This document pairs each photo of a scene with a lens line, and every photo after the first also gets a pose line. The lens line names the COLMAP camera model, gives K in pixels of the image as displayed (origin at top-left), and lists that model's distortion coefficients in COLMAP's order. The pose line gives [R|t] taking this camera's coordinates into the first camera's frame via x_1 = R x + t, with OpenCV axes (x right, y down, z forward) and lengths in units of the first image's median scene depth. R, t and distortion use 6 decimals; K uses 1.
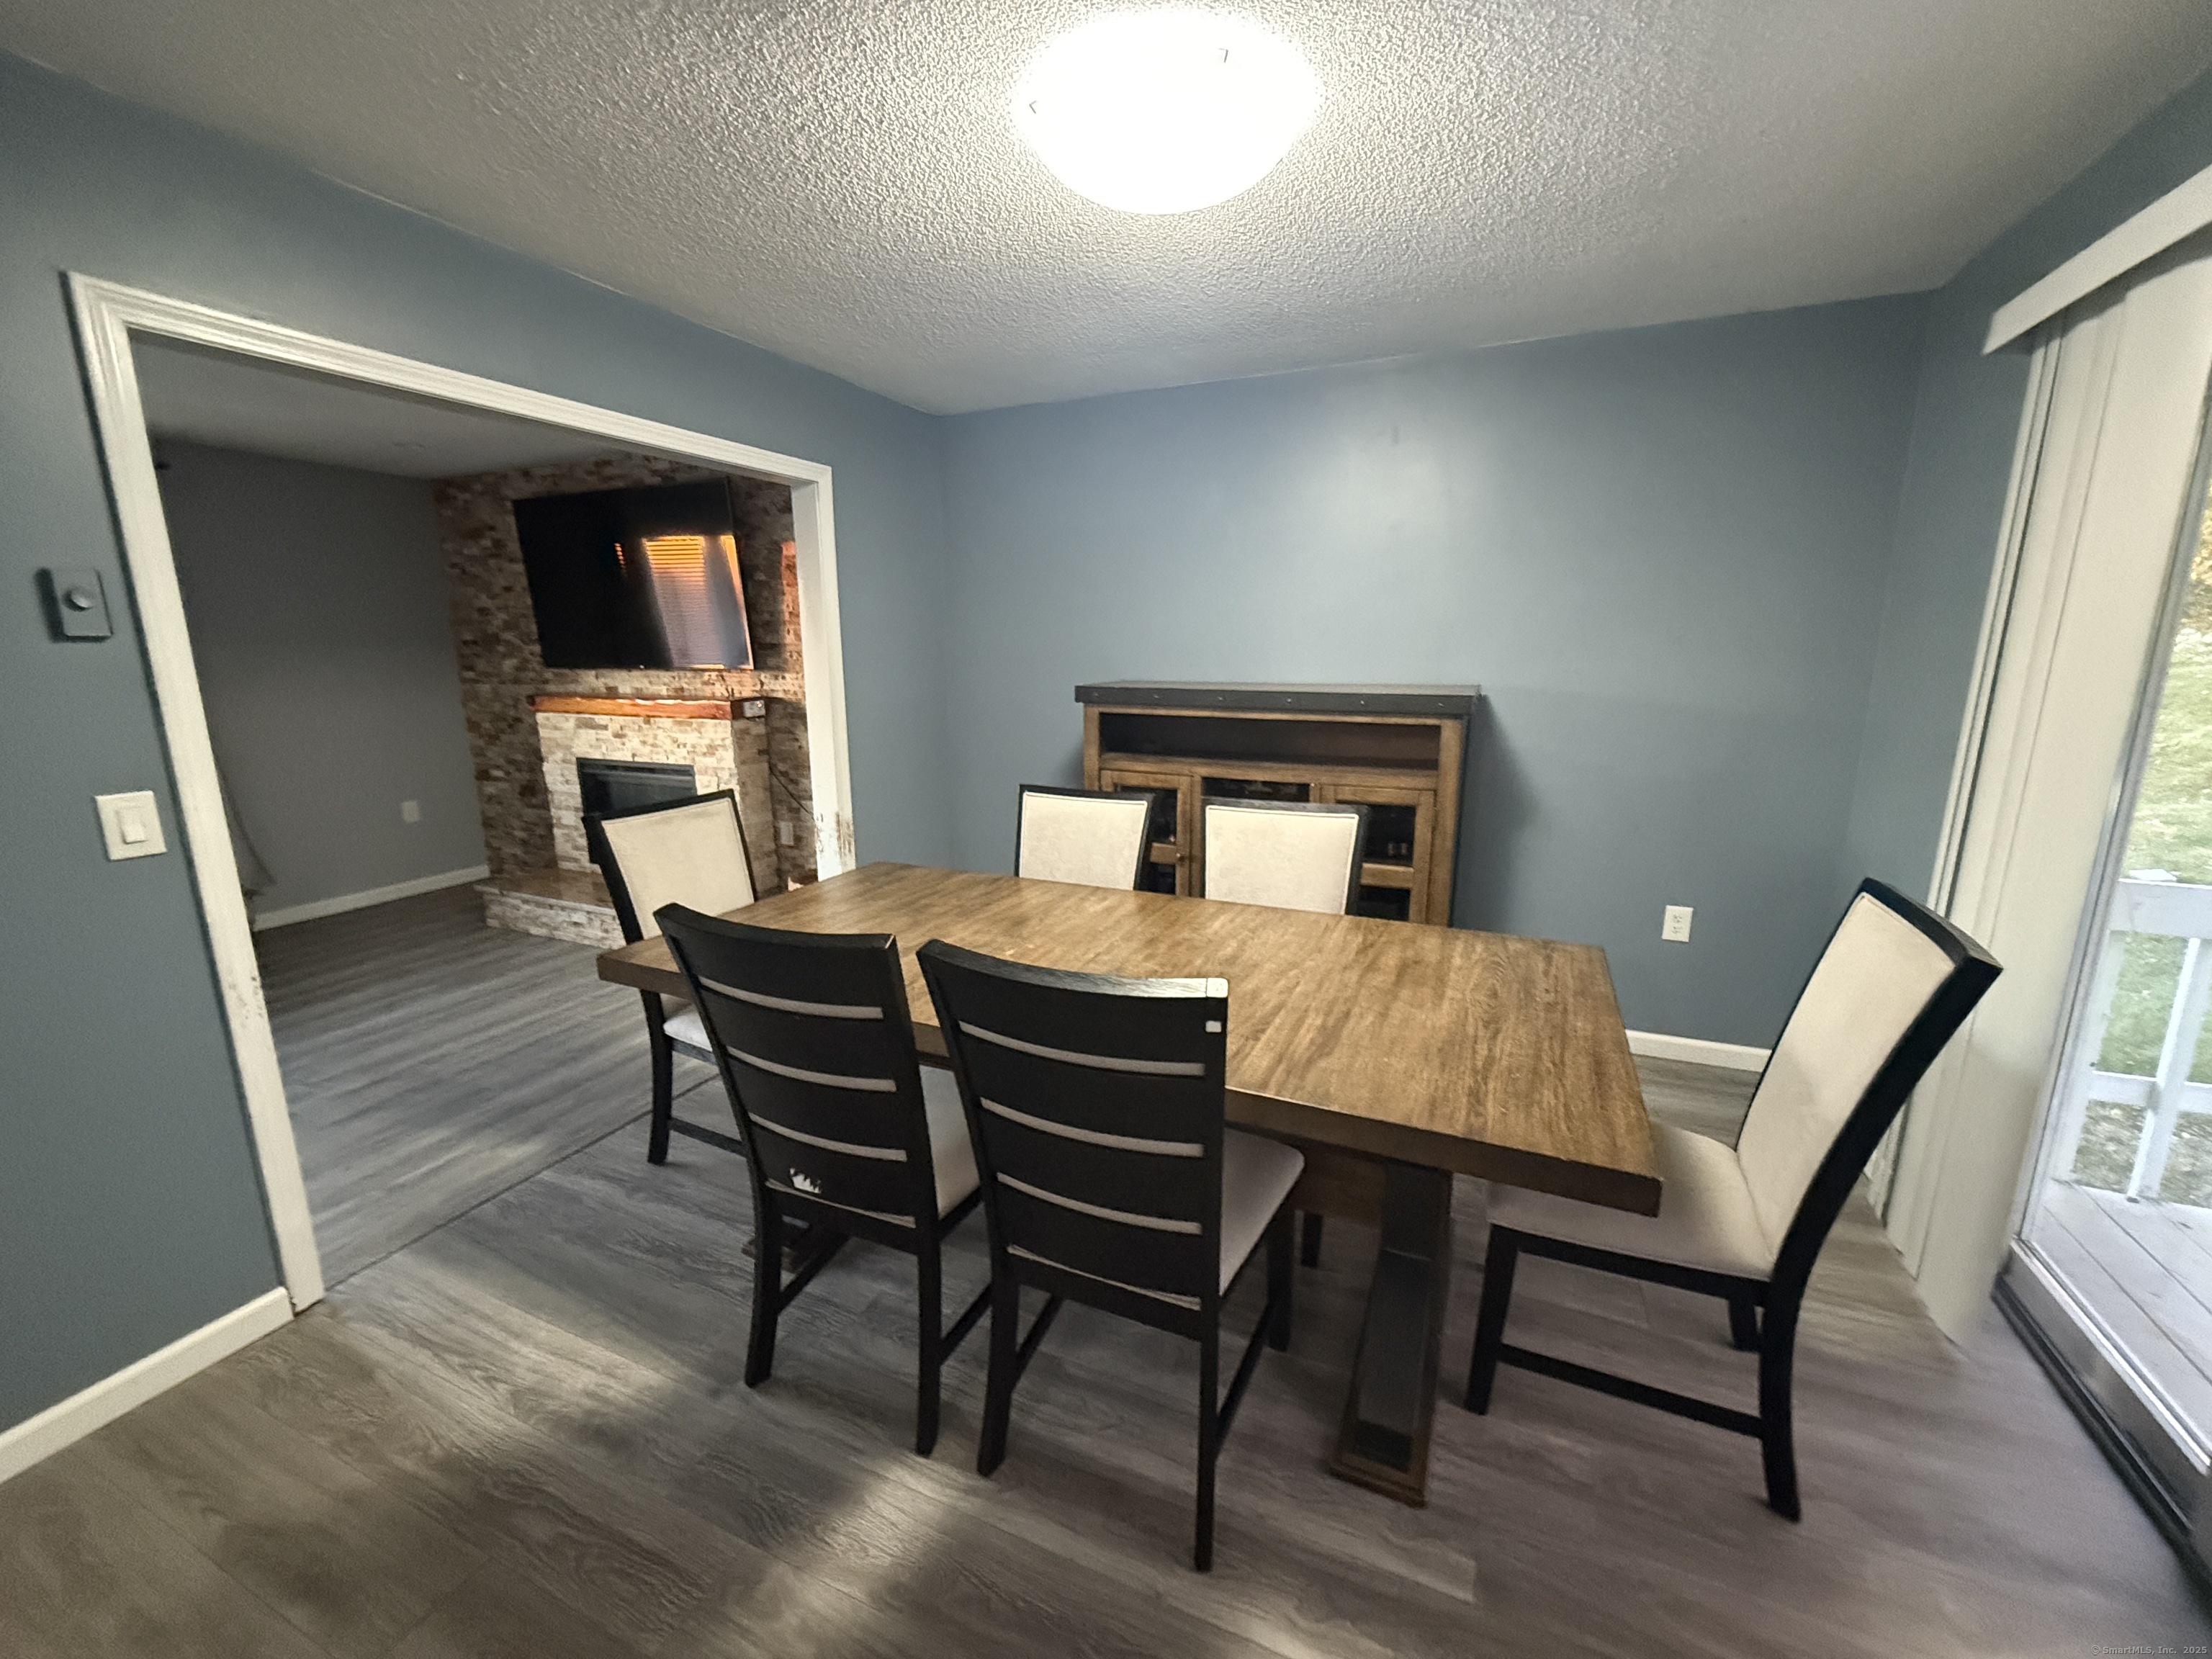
lens RADIAL K [[883.5, 0, 1106.3], [0, 883.5, 834.5], [0, 0, 1]] dist [-0.000167, -0.000317]
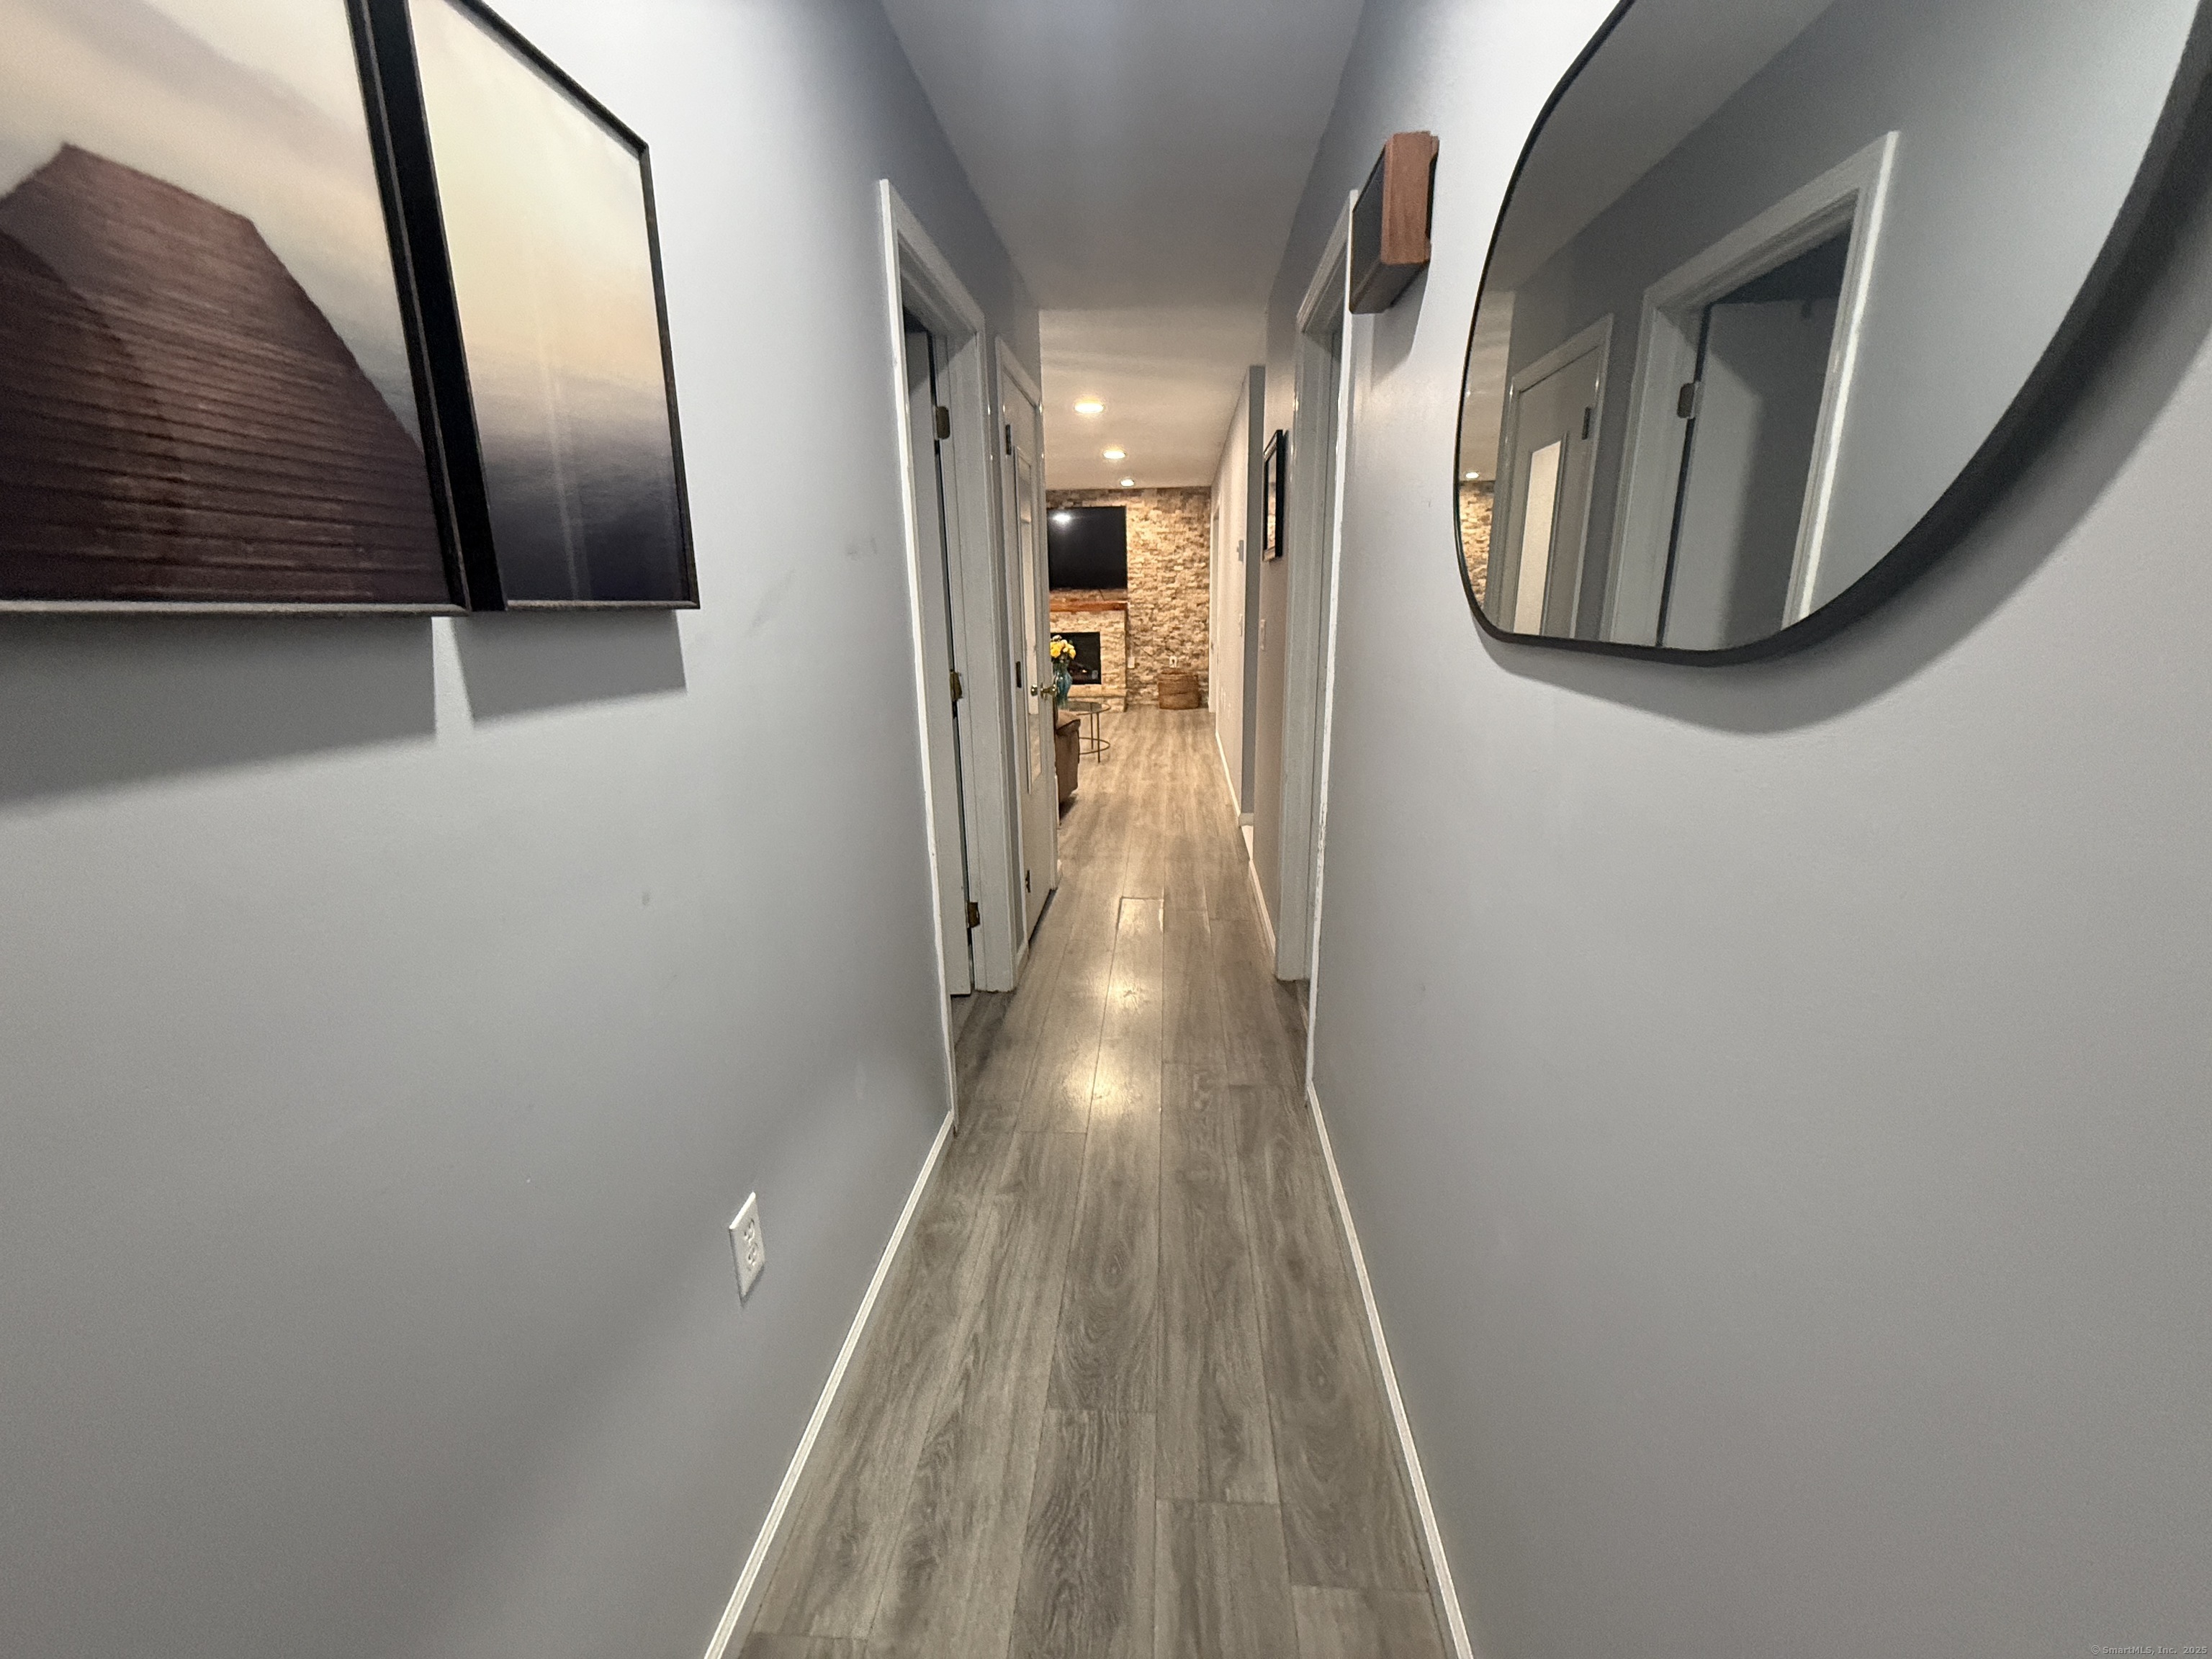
lens RADIAL K [[883.5, 0, 1108.4], [0, 883.5, 838.1], [0, 0, 1]] dist [-0.000167, -0.000317]
pose [[0.940650, -0.104048, 0.323035, -2.309513], [0.085452, 0.993790, 0.071266, 0.539580], [-0.328444, -0.039433, 0.943700, -2.203926]]
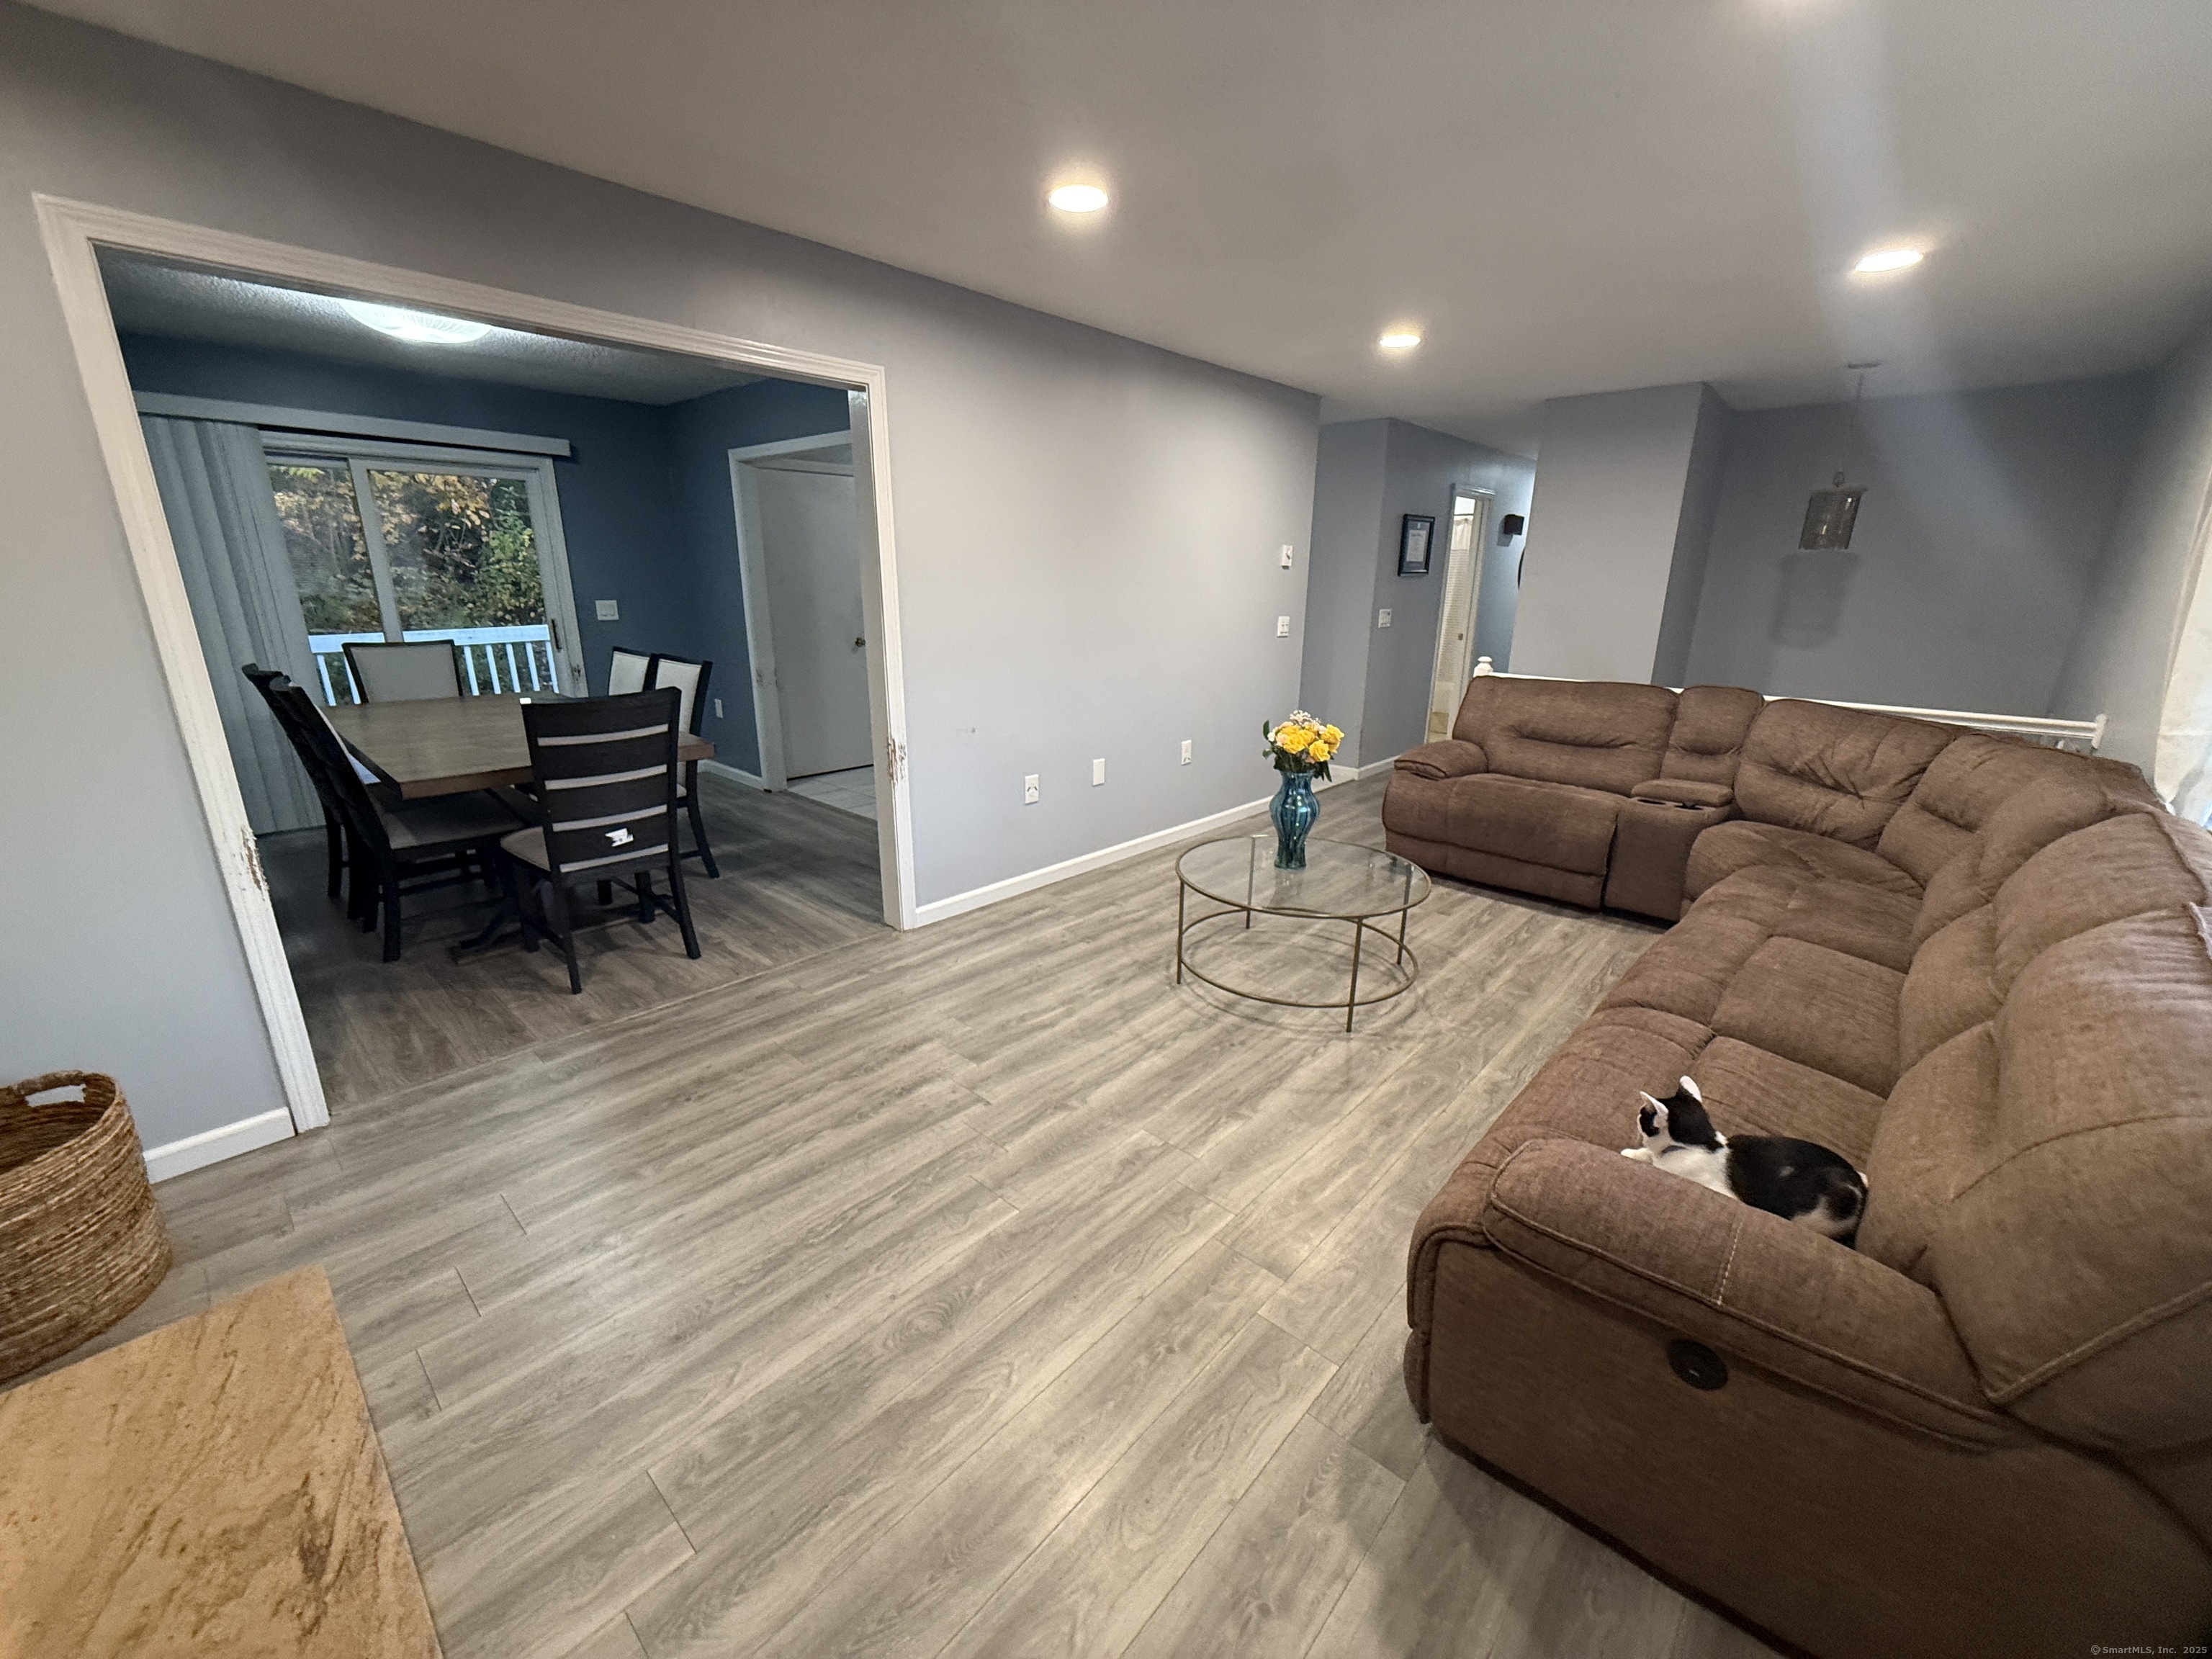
lens RADIAL K [[883.5, 0, 1111.6], [0, 883.5, 827.3], [0, 0, 1]] dist [-0.000167, -0.000317]
pose [[-0.950426, -0.093036, 0.296705, -1.563742], [0.057991, 0.884417, 0.463081, -0.398659], [-0.305494, 0.457330, -0.835178, 1.932467]]
